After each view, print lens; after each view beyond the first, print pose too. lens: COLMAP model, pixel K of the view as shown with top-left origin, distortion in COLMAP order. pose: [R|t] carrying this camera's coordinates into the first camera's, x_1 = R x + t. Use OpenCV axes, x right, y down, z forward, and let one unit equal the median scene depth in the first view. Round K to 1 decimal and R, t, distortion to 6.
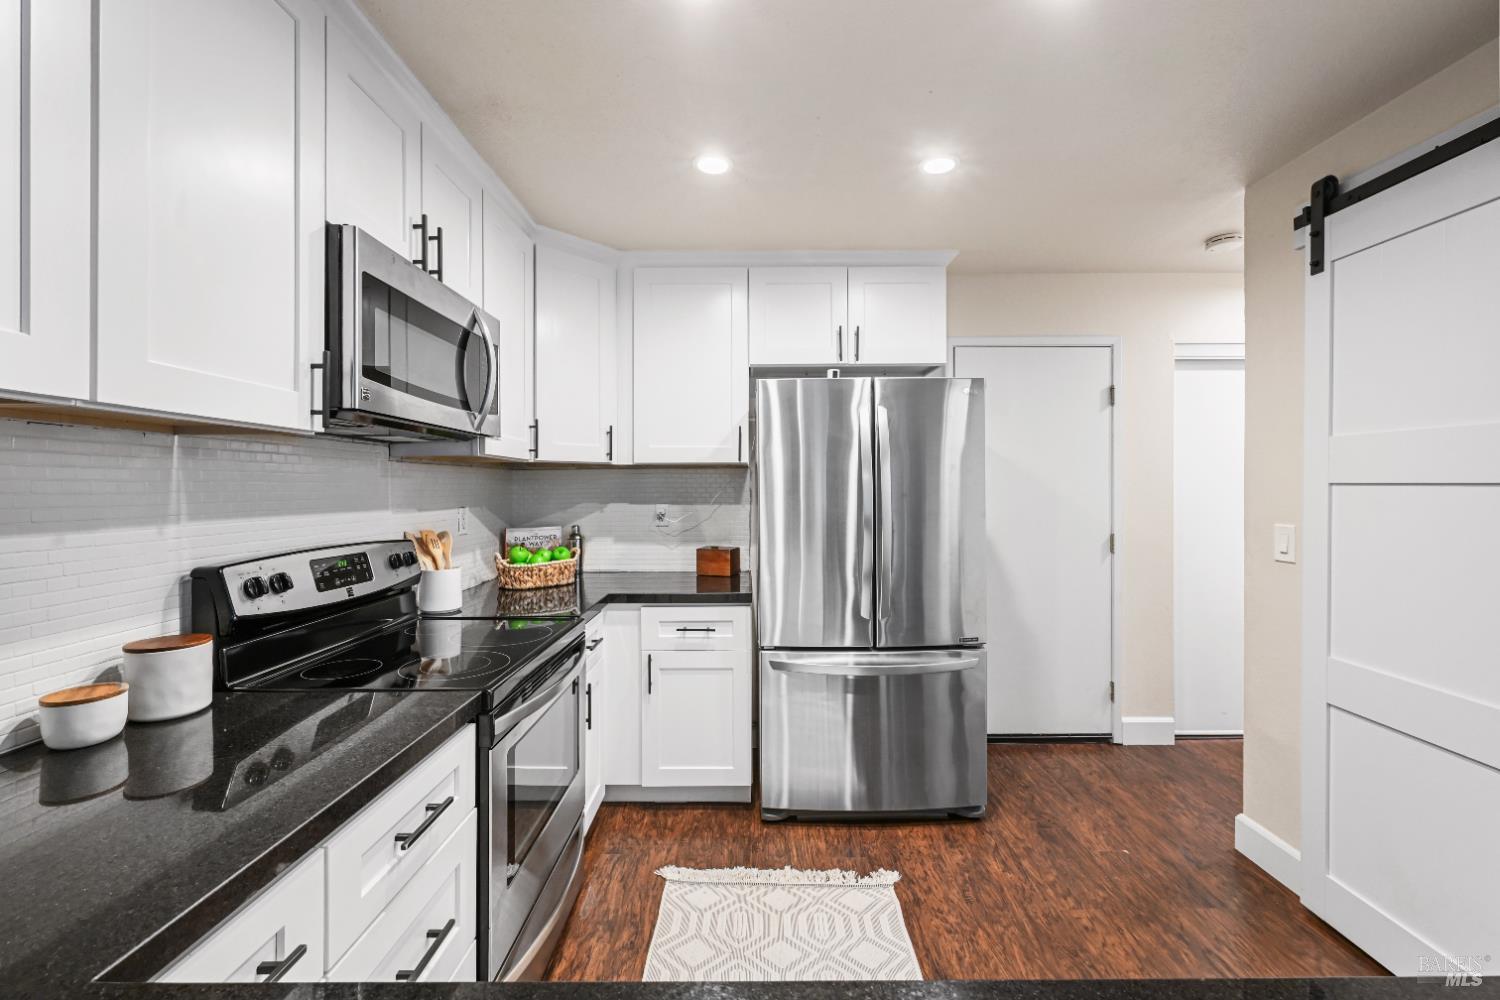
lens RADIAL K [[619.0, 0, 755.7], [0, 619.0, 490.6], [0, 0, 1]] dist [-0.003531, -0.000456]
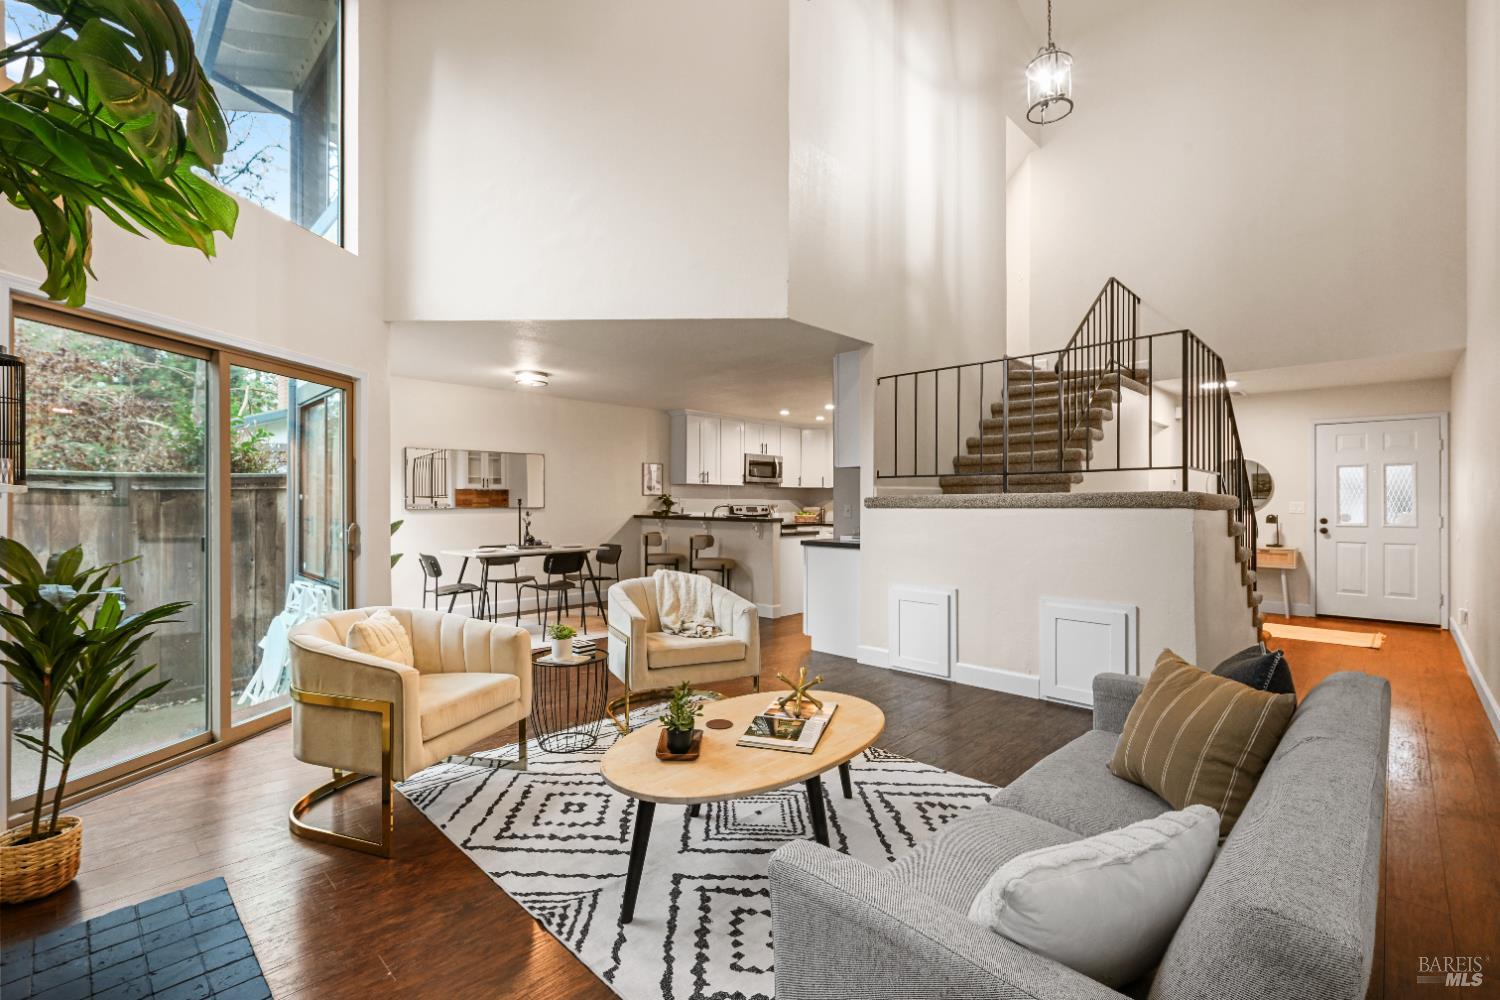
lens RADIAL K [[662.1, 0, 742.6], [0, 662.1, 499.8], [0, 0, 1]] dist [0.000624, 0.000698]
pose [[0.705615, 0.001200, -0.708595, 2.440335], [-0.007468, 0.999956, -0.005743, 0.056639], [0.708557, 0.009344, 0.705592, -2.269438]]
